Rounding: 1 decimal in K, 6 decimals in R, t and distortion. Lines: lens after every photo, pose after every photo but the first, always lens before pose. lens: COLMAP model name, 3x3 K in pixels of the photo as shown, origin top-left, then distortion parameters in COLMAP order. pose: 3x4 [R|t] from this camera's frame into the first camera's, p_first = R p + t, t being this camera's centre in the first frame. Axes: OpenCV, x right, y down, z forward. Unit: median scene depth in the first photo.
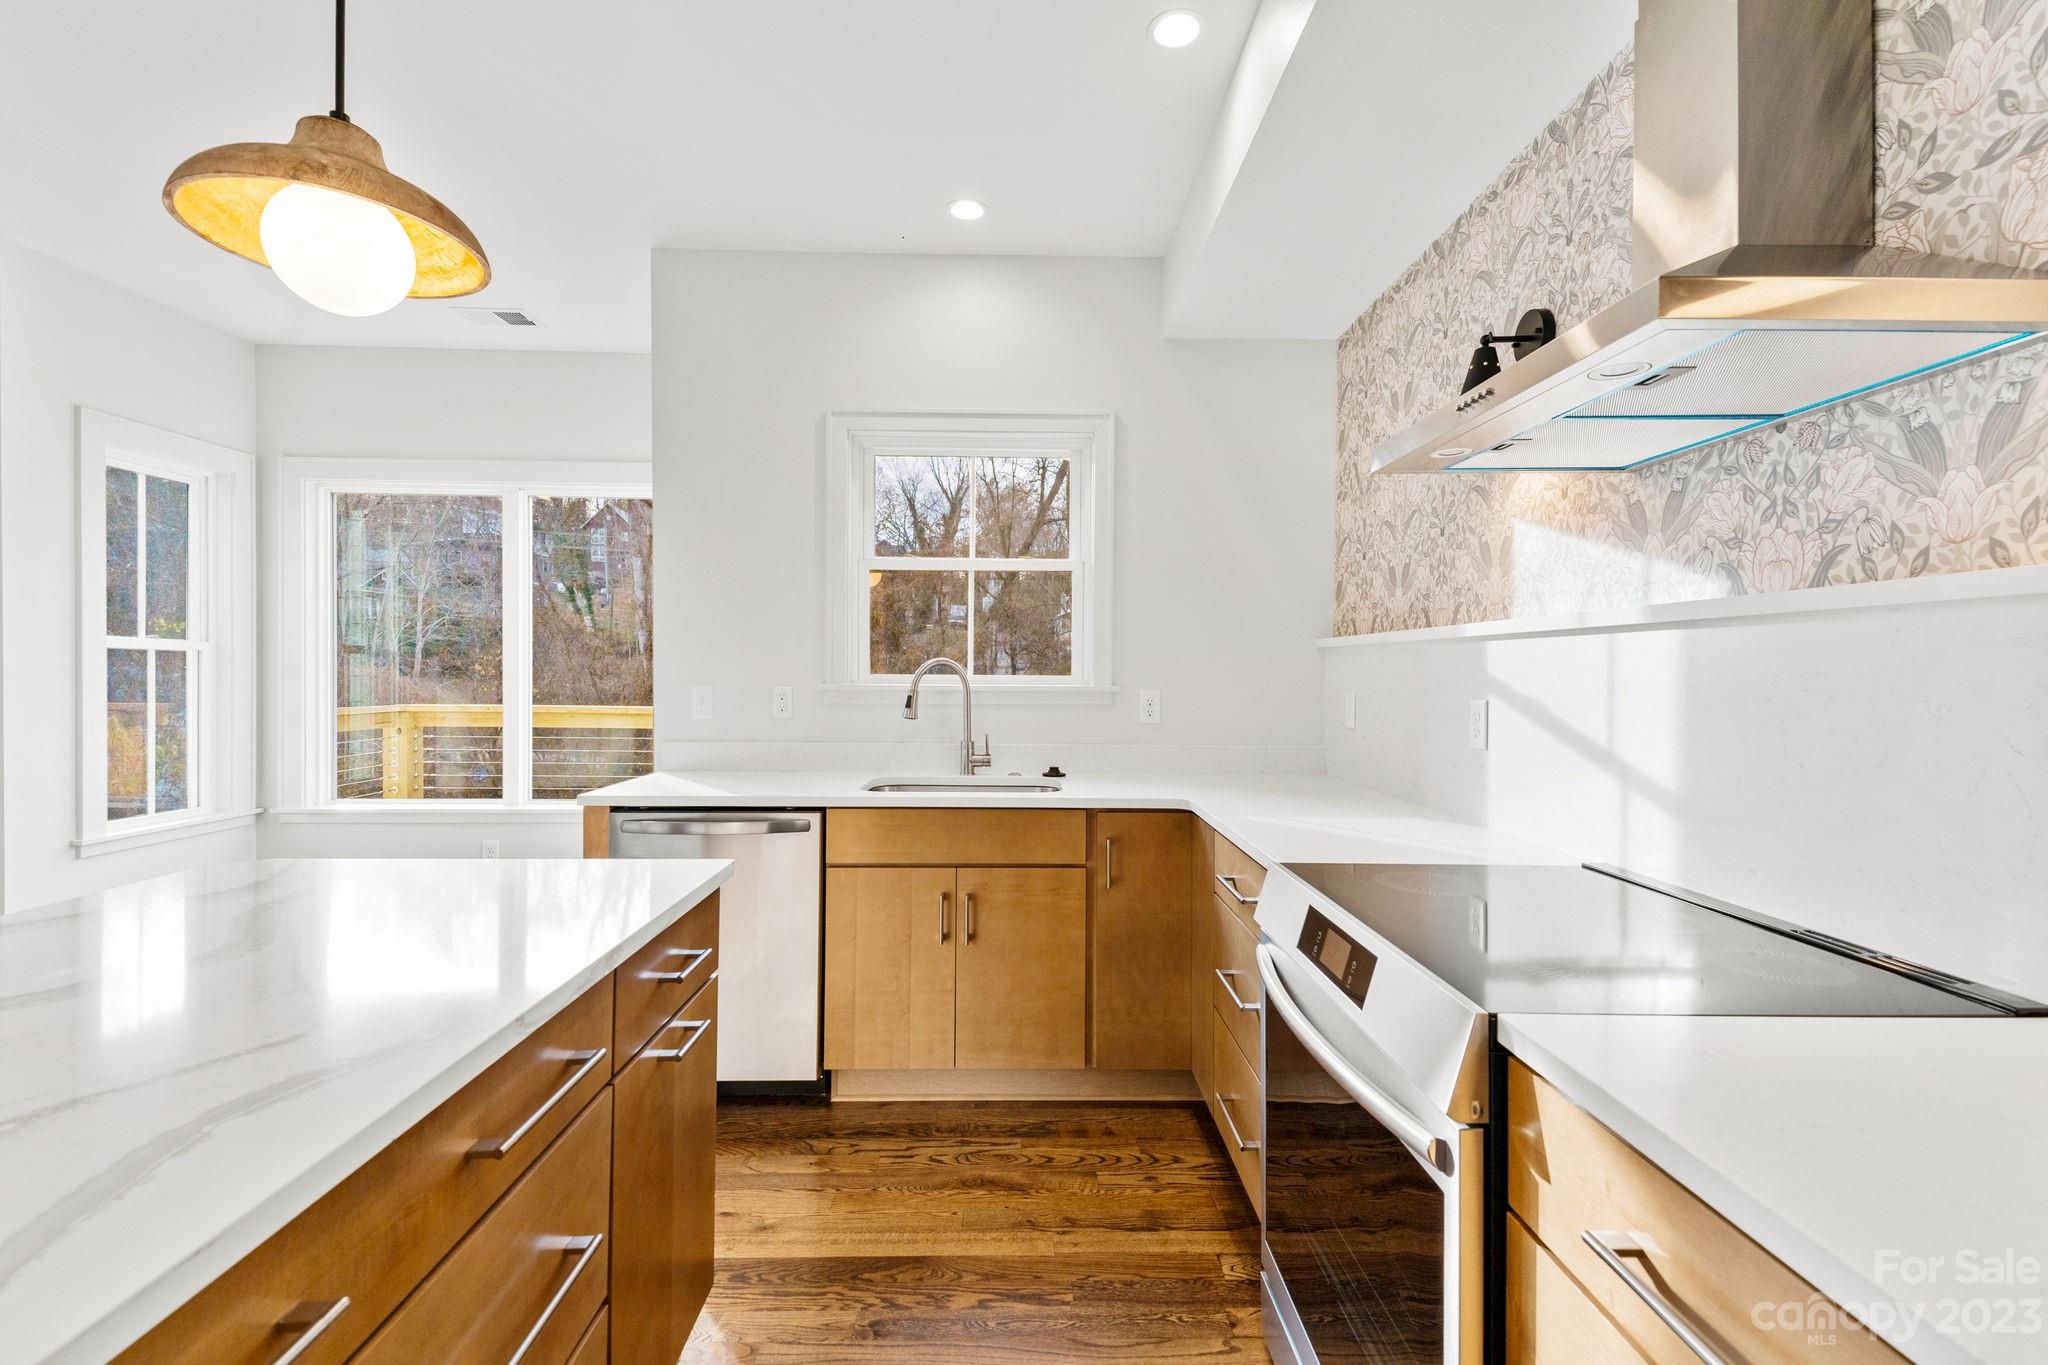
lens RADIAL K [[909.4, 0, 1024.6], [0, 909.4, 676.0], [0, 0, 1]] dist [0.028484, -0.010388]
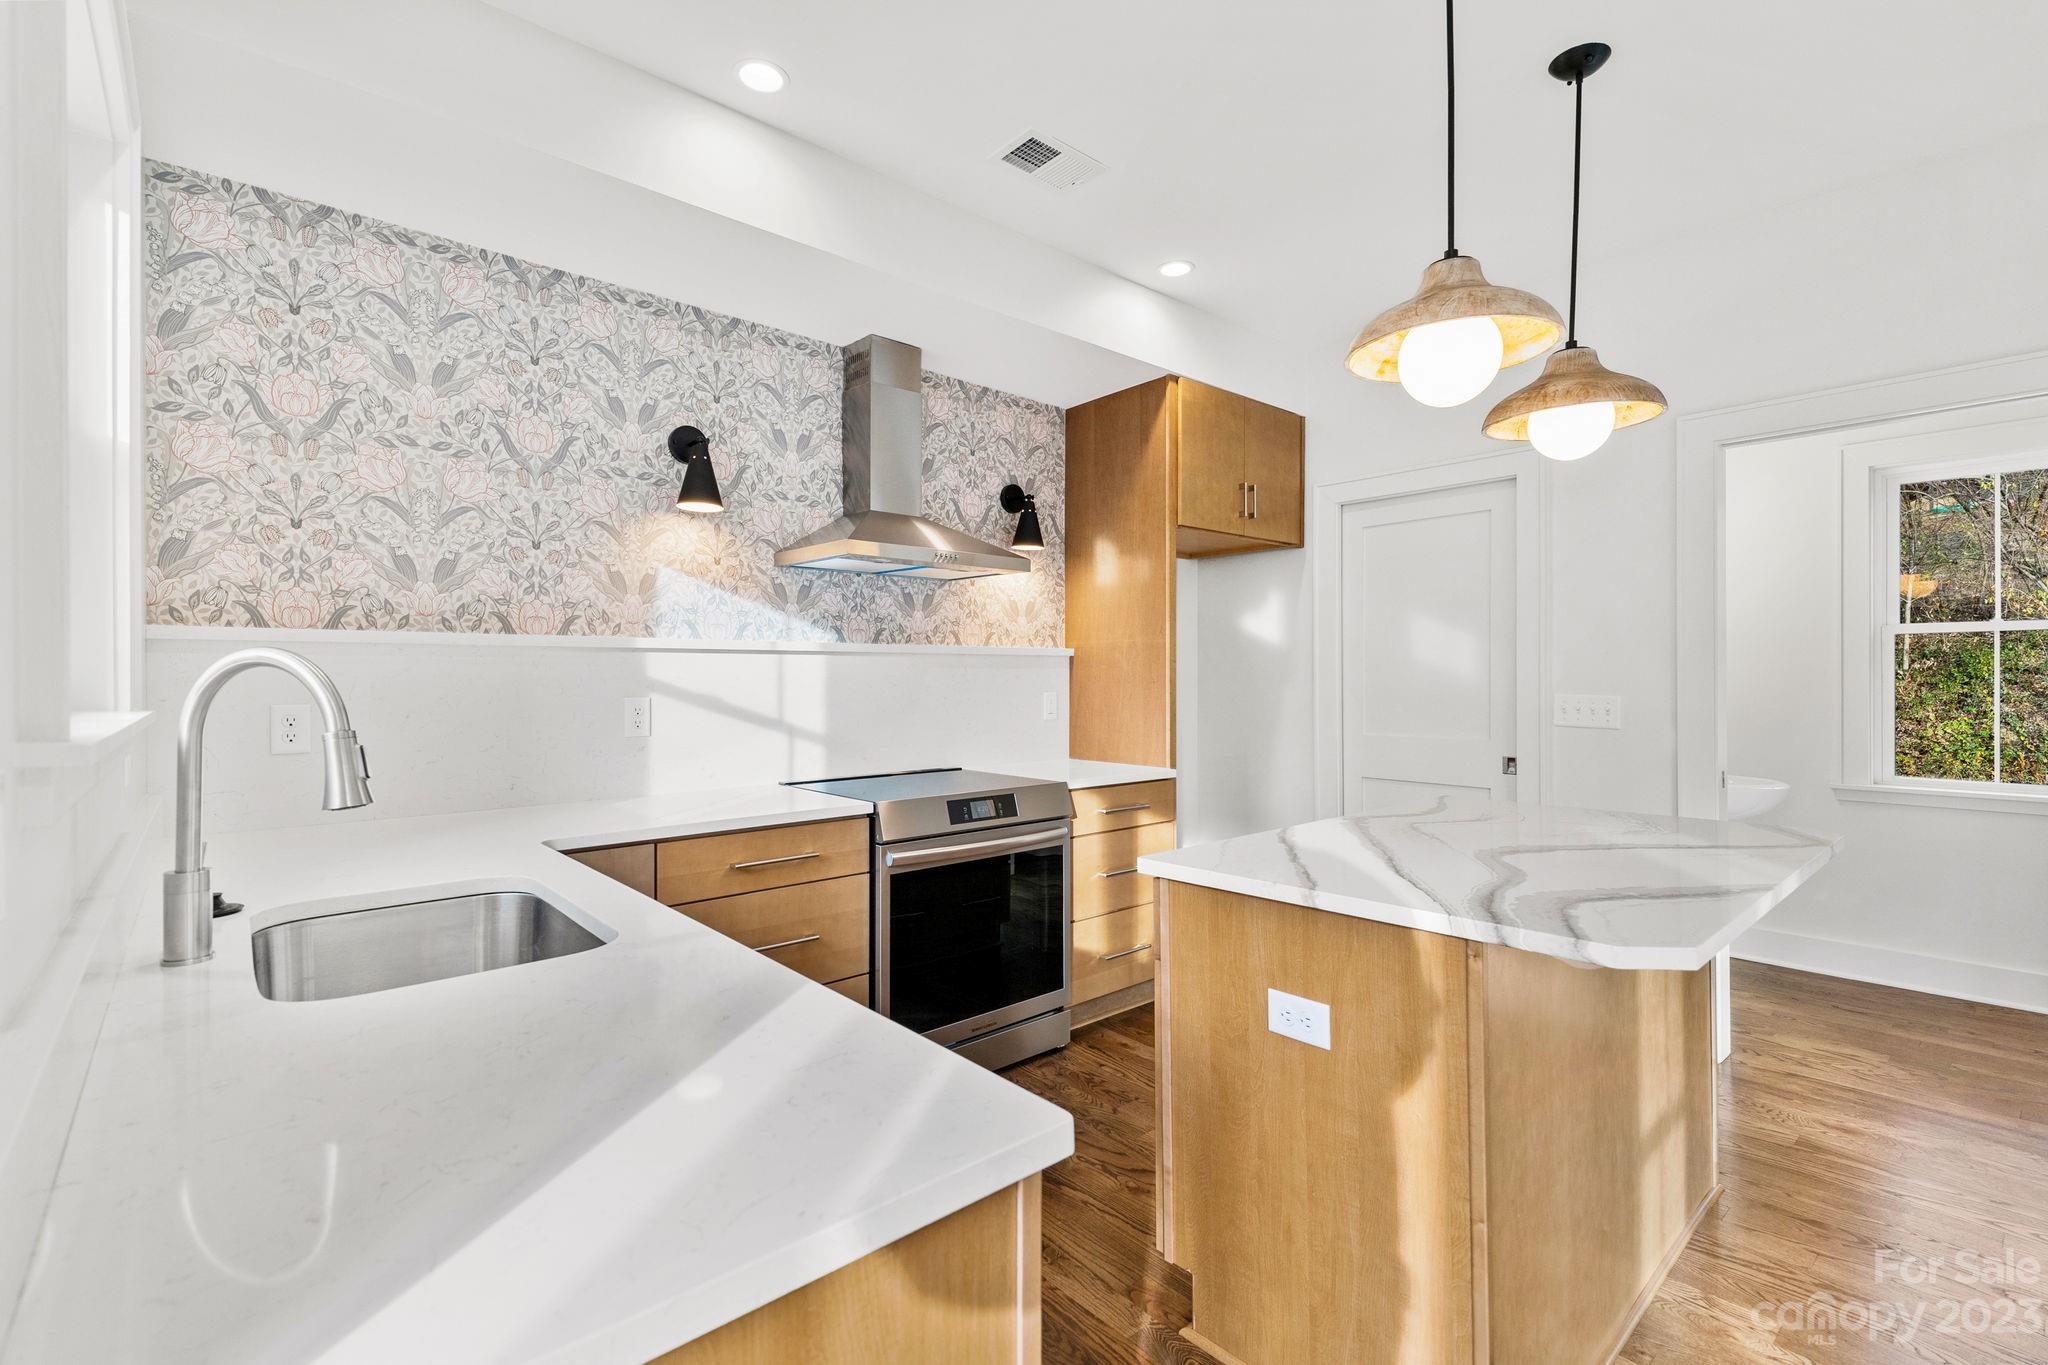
lens RADIAL K [[909.4, 0, 1035.0], [0, 909.4, 682.3], [0, 0, 1]] dist [0.028484, -0.010388]
pose [[-0.655853, -0.012277, 0.754789, -0.938459], [0.001457, 0.999845, 0.017530, -0.020531], [-0.754887, 0.012597, -0.655734, 1.616386]]
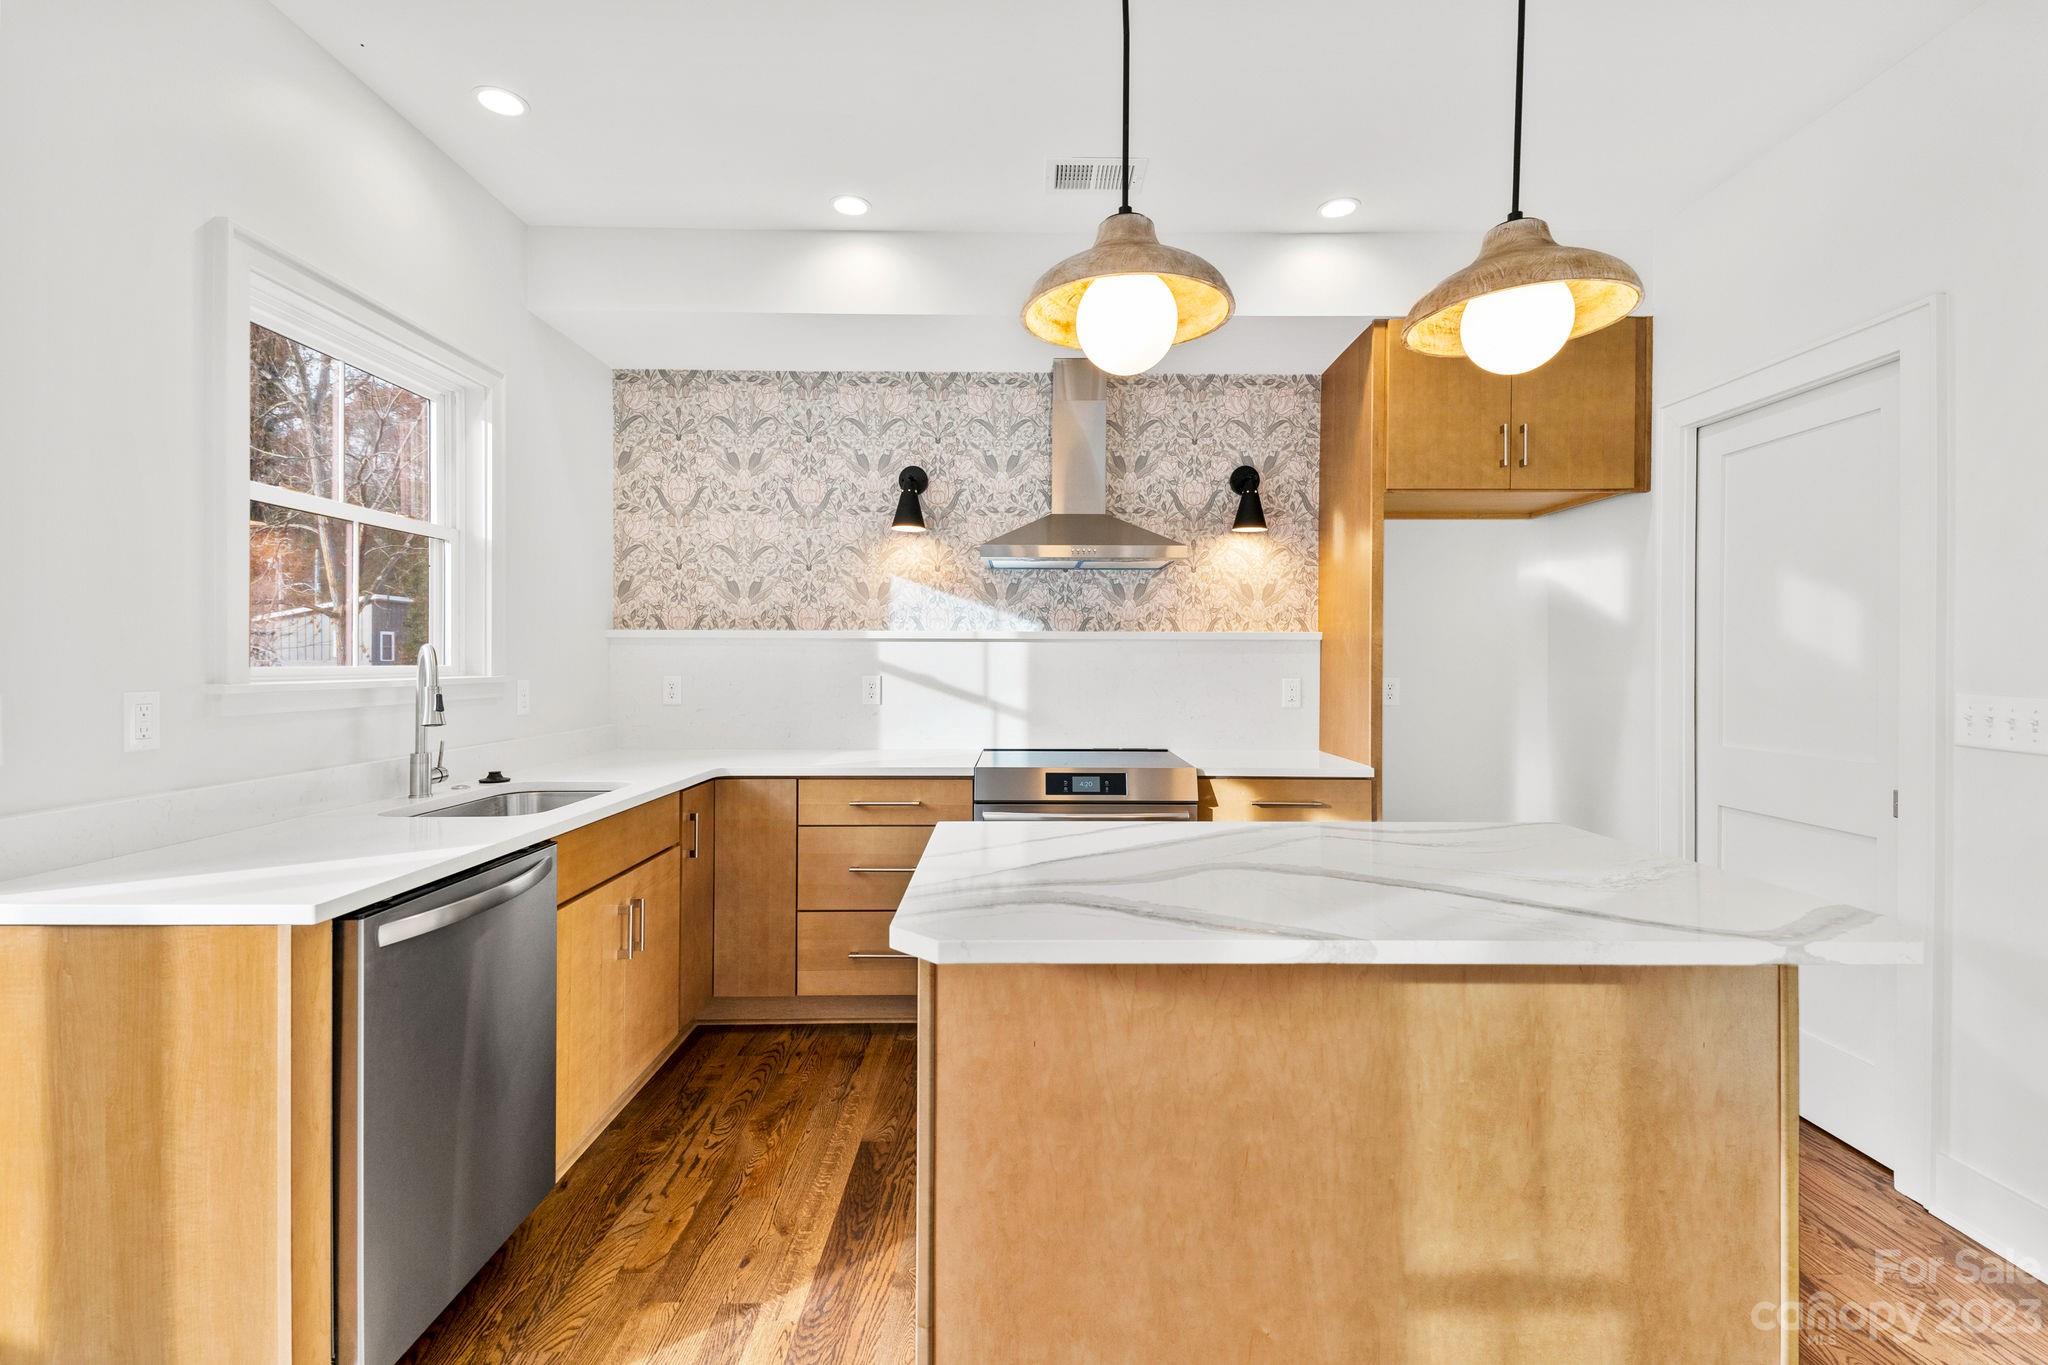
lens RADIAL K [[909.4, 0, 1030.5], [0, 909.4, 665.1], [0, 0, 1]] dist [0.028484, -0.010388]
pose [[0.005774, -0.012688, 0.999903, -1.361527], [0.003223, 0.999915, 0.012670, -0.017590], [-0.999978, 0.003150, 0.005815, 0.793219]]
